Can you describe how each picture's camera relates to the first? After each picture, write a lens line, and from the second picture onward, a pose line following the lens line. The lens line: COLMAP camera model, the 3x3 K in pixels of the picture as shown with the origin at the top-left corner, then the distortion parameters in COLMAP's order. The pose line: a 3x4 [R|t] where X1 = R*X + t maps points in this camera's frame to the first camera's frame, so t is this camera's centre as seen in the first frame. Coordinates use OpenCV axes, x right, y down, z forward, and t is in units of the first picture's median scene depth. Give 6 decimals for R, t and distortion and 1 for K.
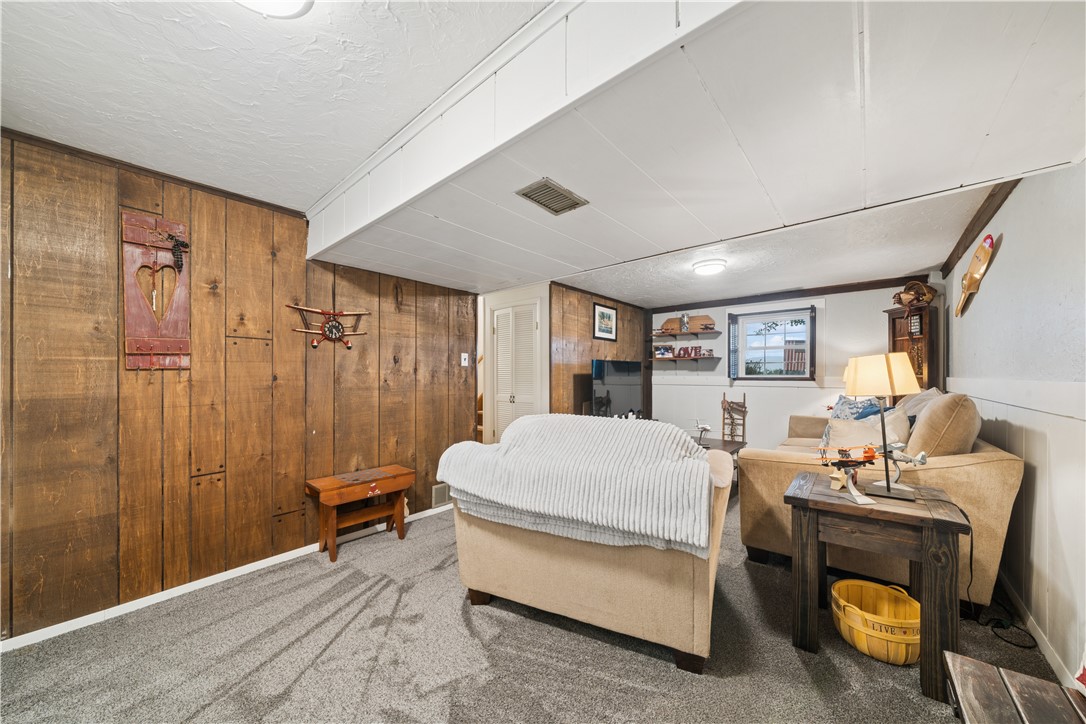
lens RADIAL K [[379.2, 0, 533.8], [0, 379.2, 370.1], [0, 0, 1]] dist [-0.005356, 0.000861]
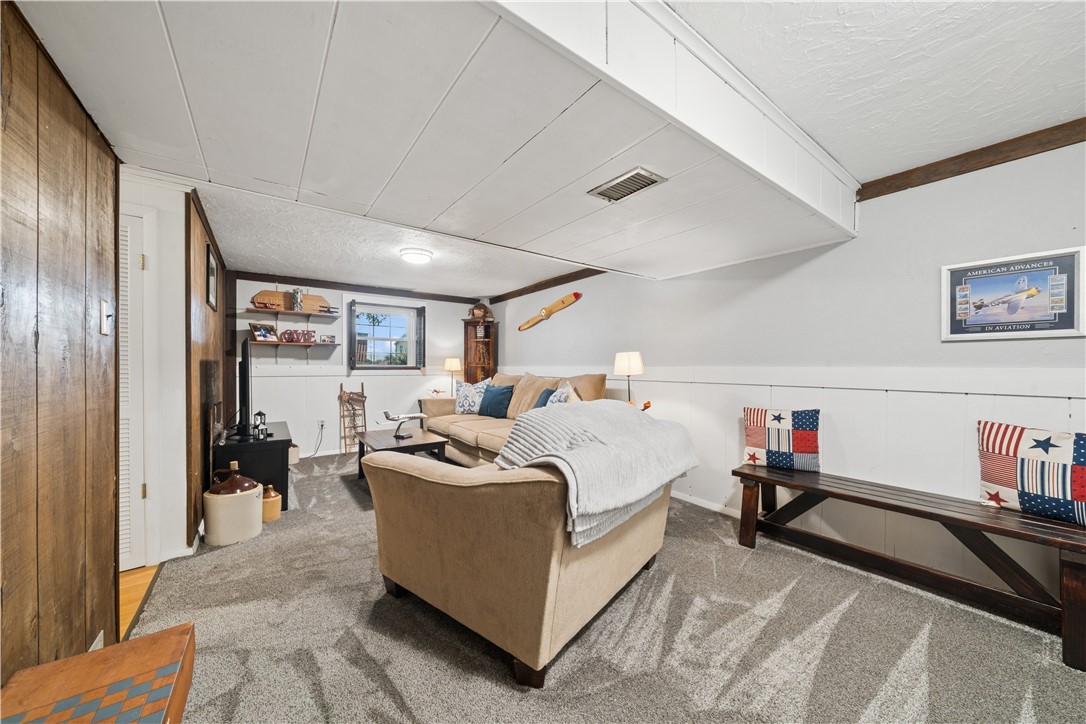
lens RADIAL K [[379.2, 0, 547.6], [0, 379.2, 367.4], [0, 0, 1]] dist [-0.005356, 0.000861]
pose [[0.203841, -0.000408, 0.979004, -0.312053], [-0.014588, 0.999888, 0.003454, 0.009986], [-0.978895, -0.014986, 0.203813, 0.320435]]
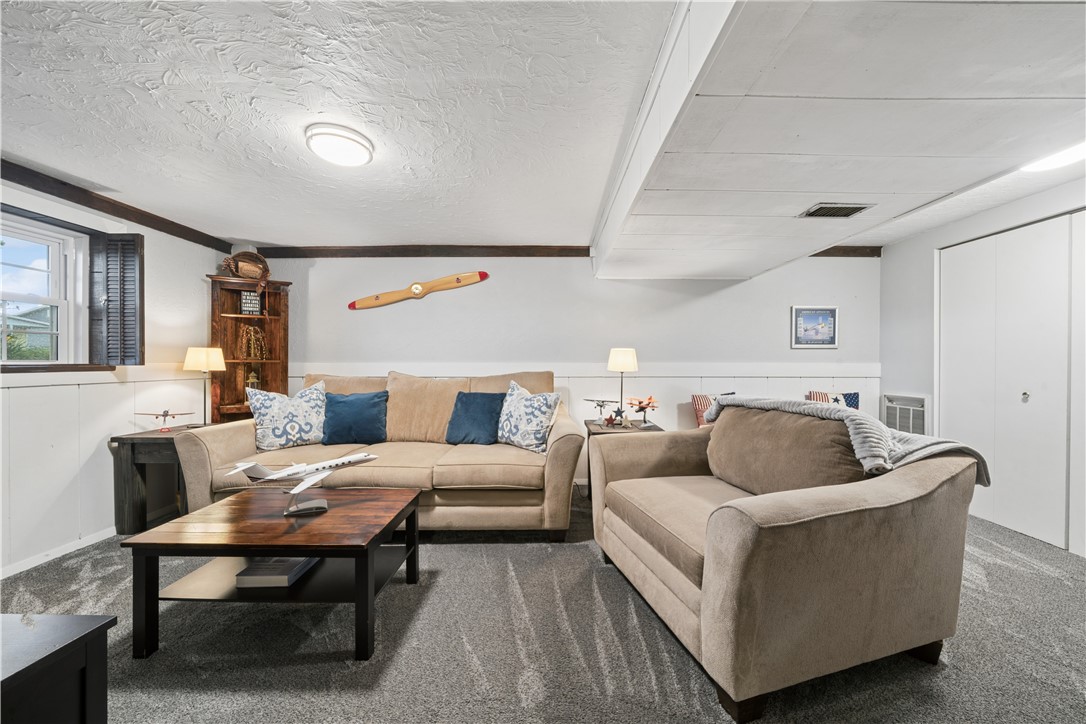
lens RADIAL K [[379.2, 0, 560.5], [0, 379.2, 363.4], [0, 0, 1]] dist [-0.005356, 0.000861]
pose [[-0.667294, -0.001847, 0.744793, -0.078124], [-0.008757, 0.999947, -0.005366, 0.013973], [-0.744743, -0.010103, -0.667275, 0.785706]]
